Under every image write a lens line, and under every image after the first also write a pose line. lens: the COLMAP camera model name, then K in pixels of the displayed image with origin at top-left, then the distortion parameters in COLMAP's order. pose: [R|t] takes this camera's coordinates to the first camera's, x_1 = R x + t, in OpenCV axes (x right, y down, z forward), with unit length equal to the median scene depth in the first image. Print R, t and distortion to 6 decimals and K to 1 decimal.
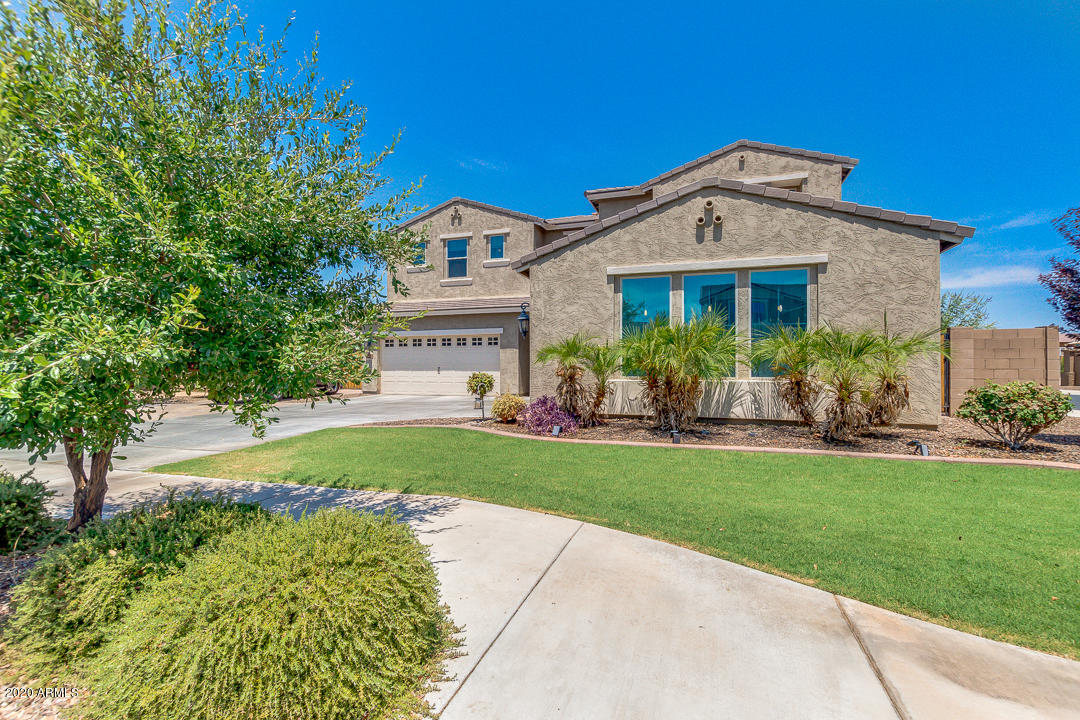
lens RADIAL K [[495.9, 0, 540.6], [0, 495.9, 355.8], [0, 0, 1]] dist [0.007922, -0.003197]
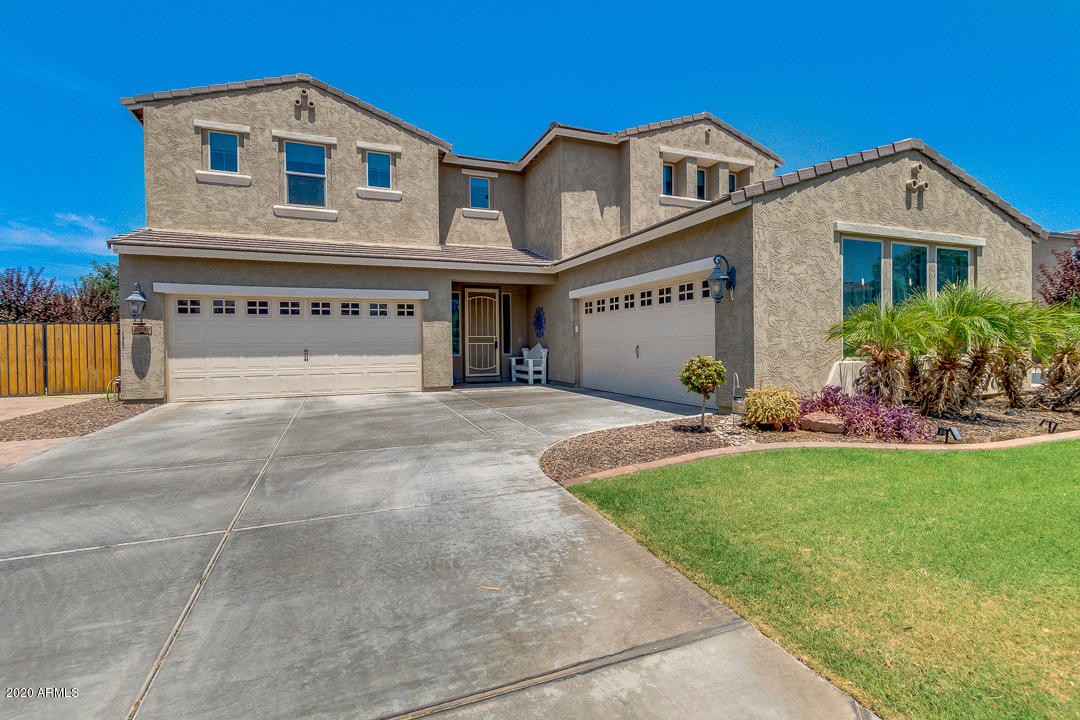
lens RADIAL K [[495.9, 0, 534.7], [0, 495.9, 349.0], [0, 0, 1]] dist [0.007922, -0.003197]
pose [[0.762435, -0.015269, 0.646884, -0.726613], [-0.005421, 0.999536, 0.029983, 0.004591], [-0.647042, -0.026367, 0.761999, 0.679541]]
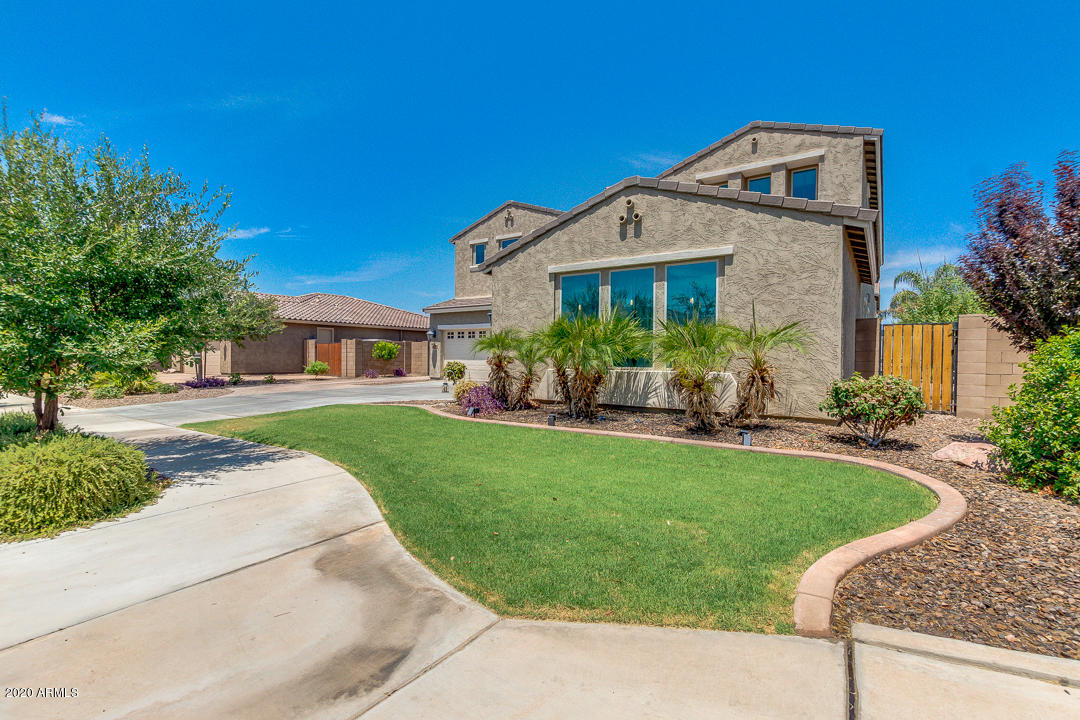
lens RADIAL K [[495.9, 0, 541.0], [0, 495.9, 355.4], [0, 0, 1]] dist [0.007922, -0.003197]
pose [[0.960109, 0.006918, -0.279540, 0.412675], [-0.001931, 0.999834, 0.018112, -0.001420], [0.279619, -0.016850, 0.959963, -0.057528]]
